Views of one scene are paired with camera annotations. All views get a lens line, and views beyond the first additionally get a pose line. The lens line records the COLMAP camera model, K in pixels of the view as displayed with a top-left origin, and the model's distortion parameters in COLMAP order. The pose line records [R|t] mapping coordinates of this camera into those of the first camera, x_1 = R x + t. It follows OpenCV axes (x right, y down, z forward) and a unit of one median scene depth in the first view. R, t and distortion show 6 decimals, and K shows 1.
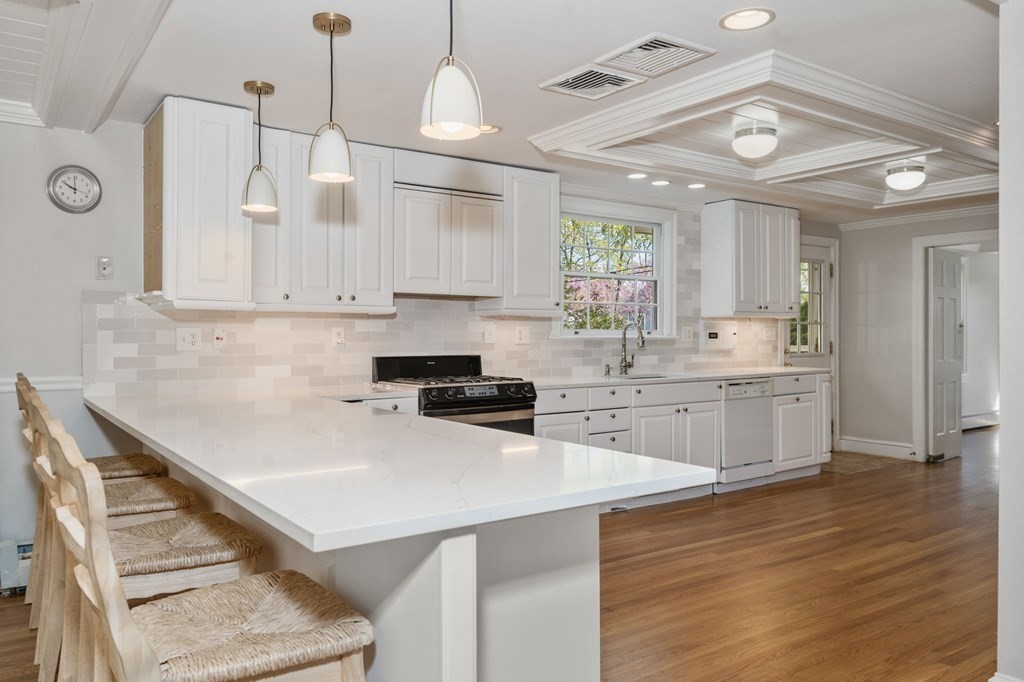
lens RADIAL K [[744.7, 0, 510.4], [0, 744.7, 339.4], [0, 0, 1]] dist [0.001861, -0.000045]
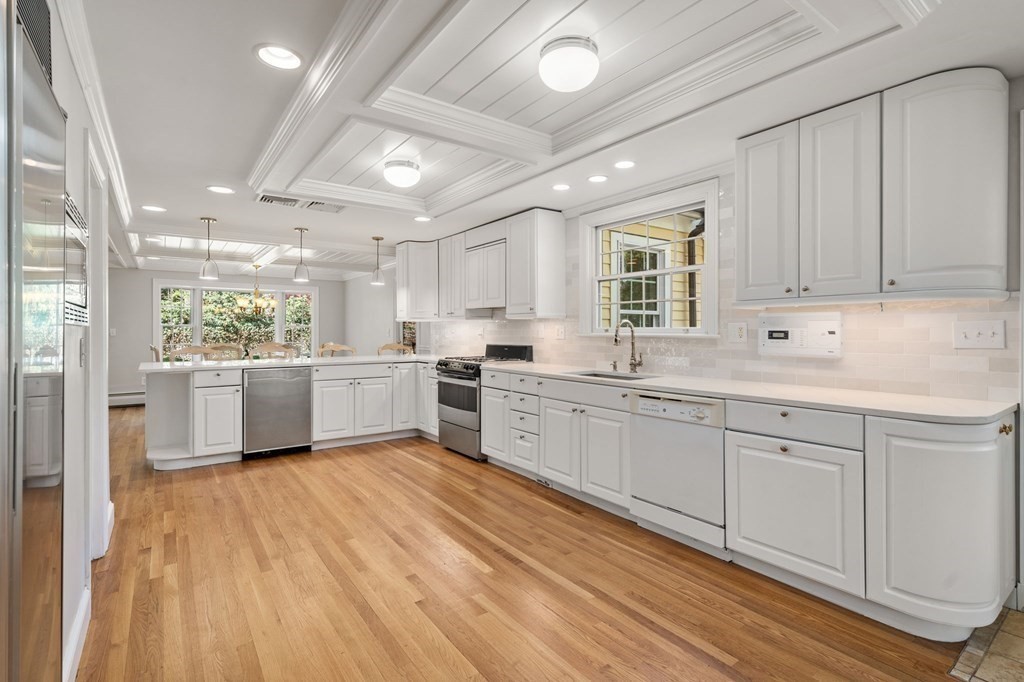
lens RADIAL K [[484.0, 0, 508.1], [0, 484.0, 329.7], [0, 0, 1]] dist [-0.000346, -0.000195]
pose [[0.008776, 0.003981, -0.999954, 0.750485], [-0.003668, 0.999985, 0.003949, -0.011242], [0.999955, 0.003633, 0.008790, 0.783179]]
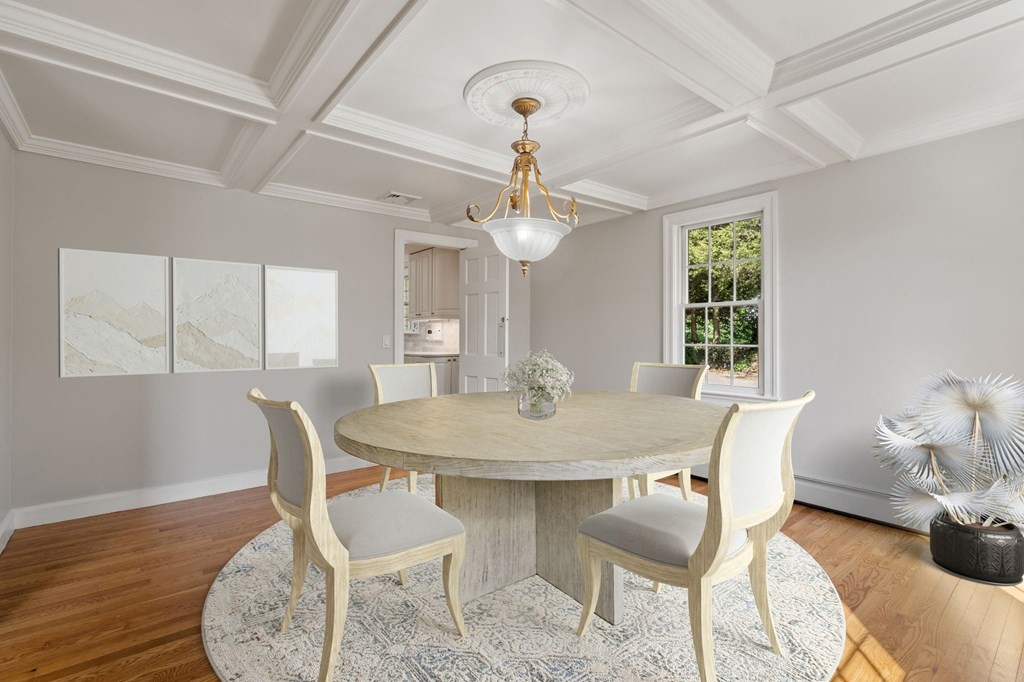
lens RADIAL K [[484.0, 0, 512.6], [0, 484.0, 338.0], [0, 0, 1]] dist [-0.000346, -0.000195]
pose [[0.066989, 0.006118, -0.997735, 1.459010], [-0.005631, 0.999968, 0.005753, 0.001538], [0.997738, 0.005233, 0.067022, 1.169608]]
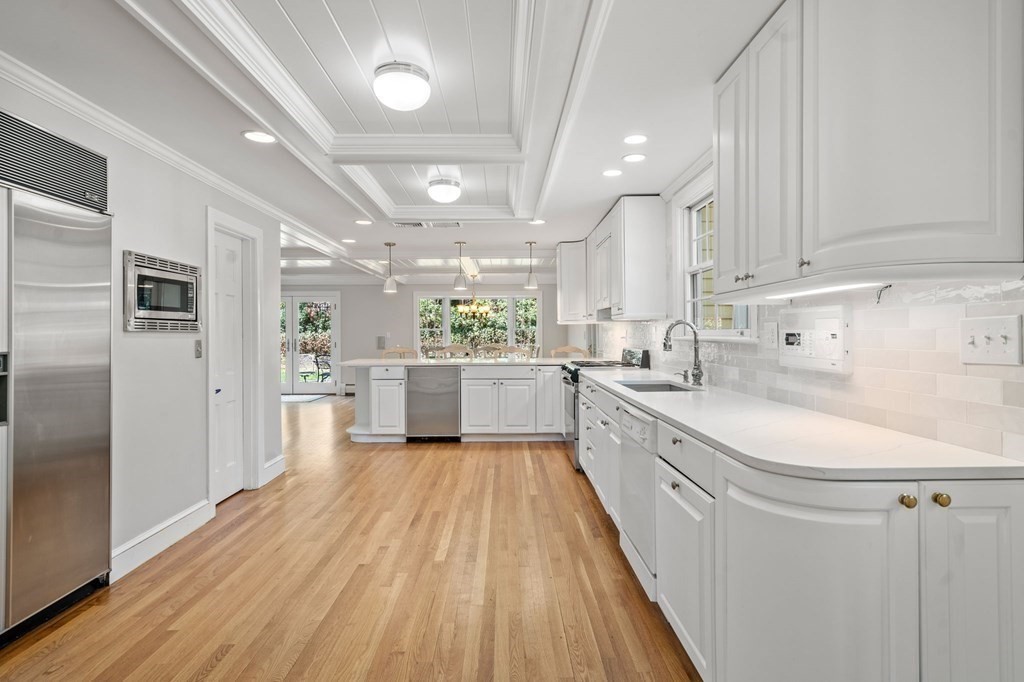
lens RADIAL K [[527.2, 0, 512.3], [0, 527.2, 337.1], [0, 0, 1]] dist [-0.000370, -0.000418]
pose [[-0.566427, 0.013500, -0.824001, 0.693527], [0.004091, 0.999900, 0.013570, -0.012518], [0.824102, 0.004315, -0.566425, 1.095081]]
